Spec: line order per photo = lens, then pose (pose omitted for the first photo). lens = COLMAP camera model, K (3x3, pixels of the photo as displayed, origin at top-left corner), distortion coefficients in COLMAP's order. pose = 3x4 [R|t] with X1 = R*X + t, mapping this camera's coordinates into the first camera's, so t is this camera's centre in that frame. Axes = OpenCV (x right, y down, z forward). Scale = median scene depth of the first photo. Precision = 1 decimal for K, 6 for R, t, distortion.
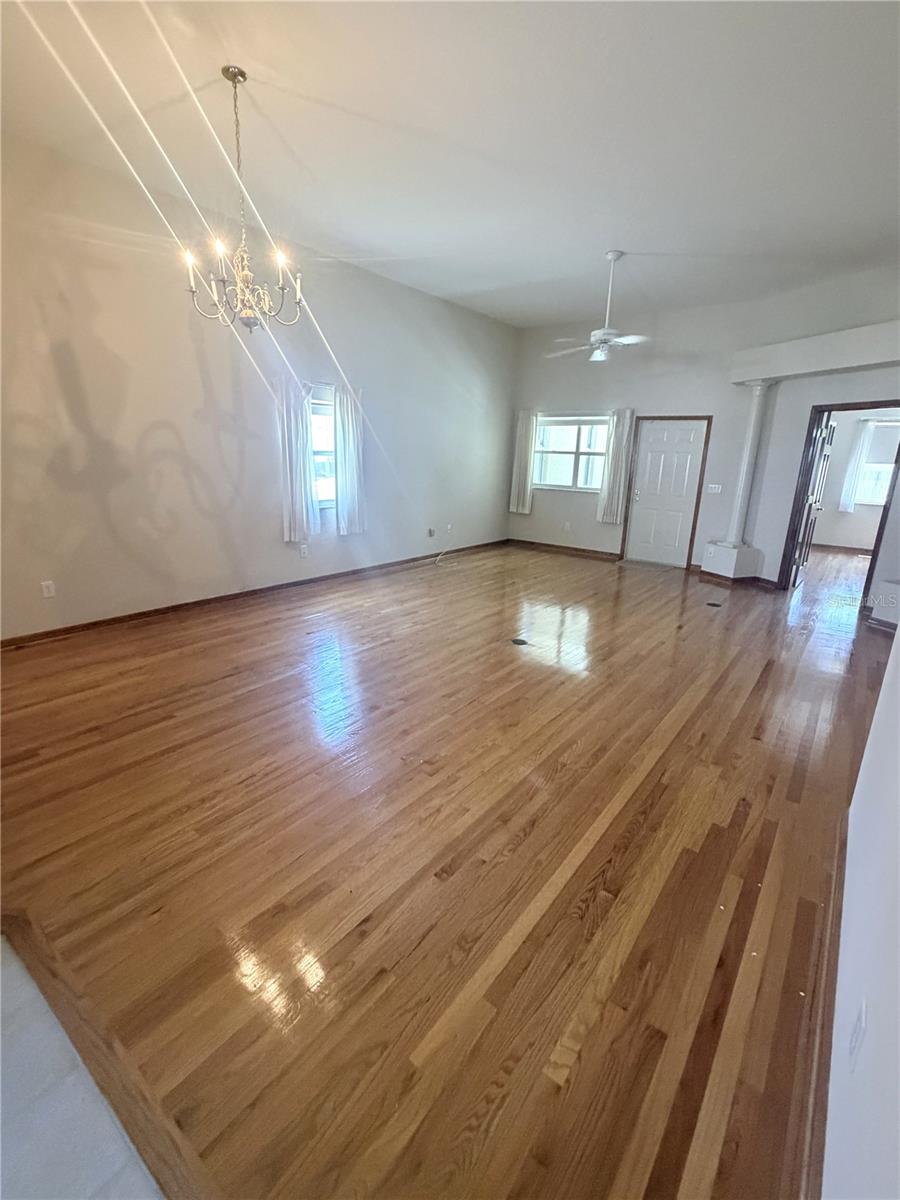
lens RADIAL K [[543.2, 0, 448.1], [0, 543.2, 600.9], [0, 0, 1]] dist [-0.004535, -0.000222]
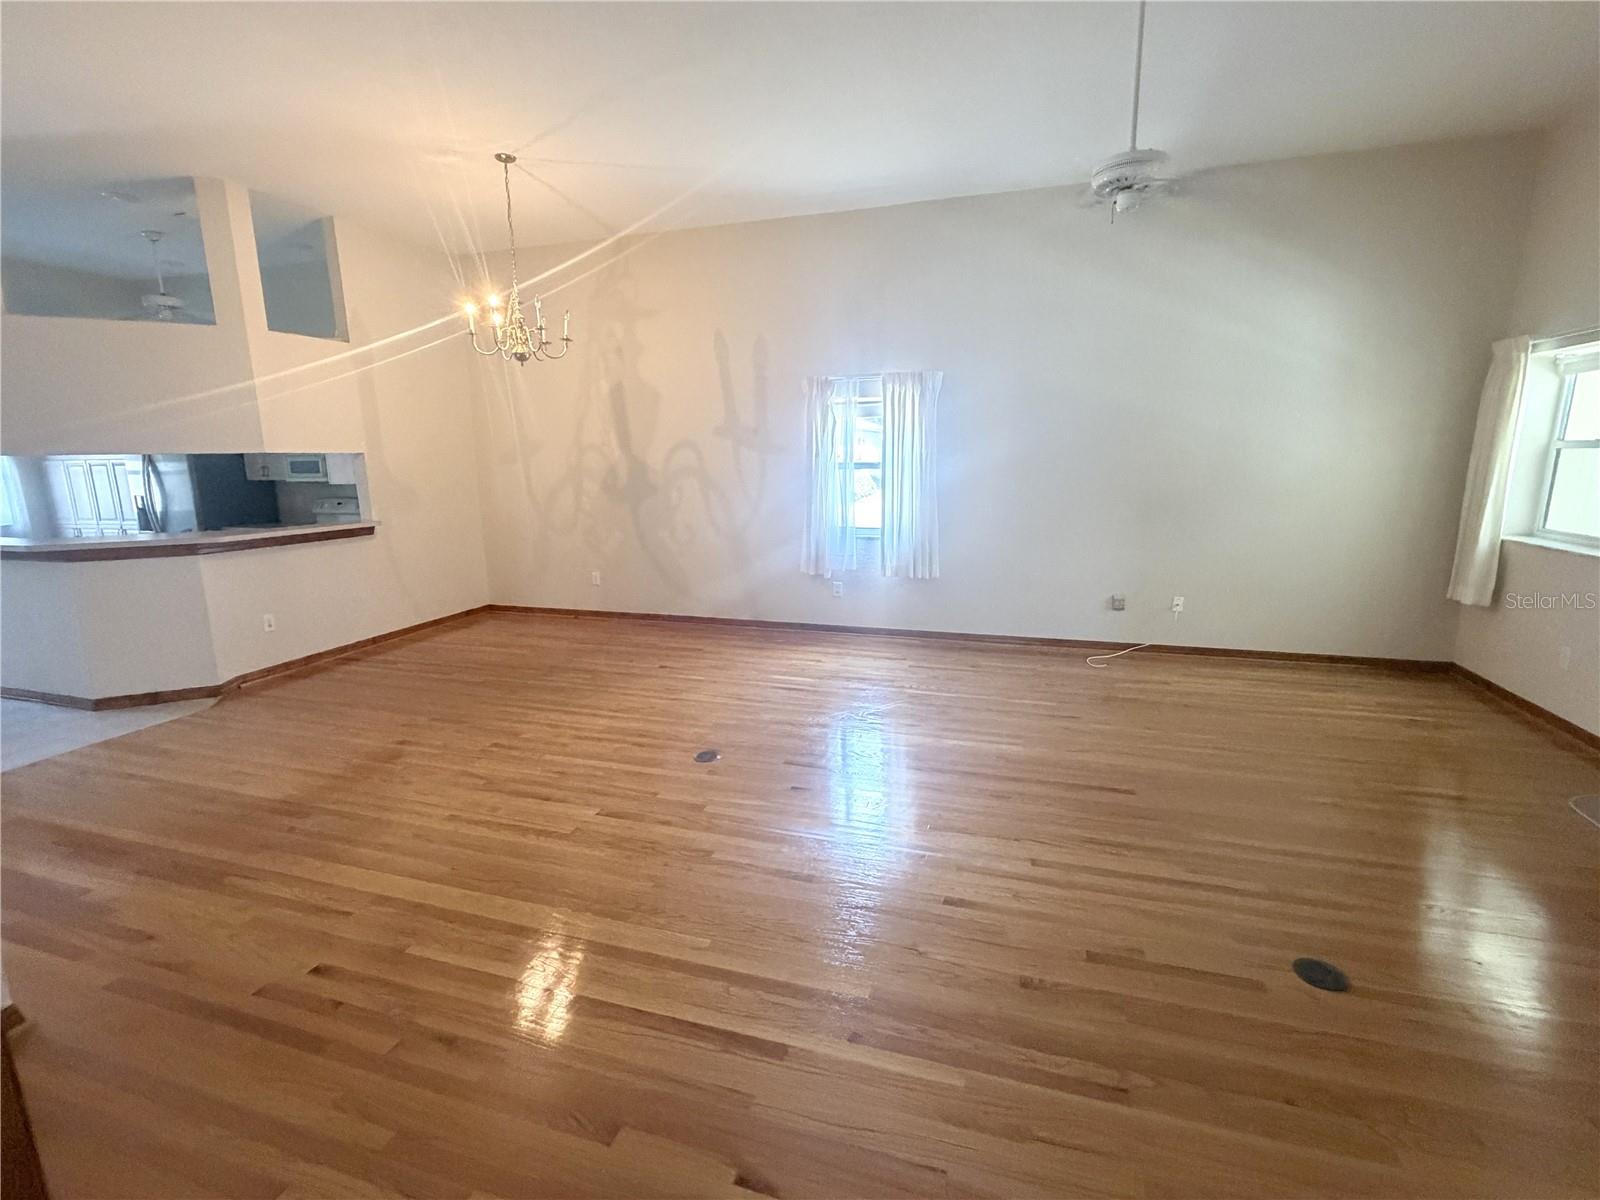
lens RADIAL K [[724.3, 0, 796.1], [0, 724.3, 605.5], [0, 0, 1]] dist [-0.004535, -0.000222]
pose [[0.335883, 0.152665, -0.929449, 0.844153], [-0.229290, 0.970346, 0.076522, -0.166382], [0.913569, 0.187411, 0.360928, 0.699511]]
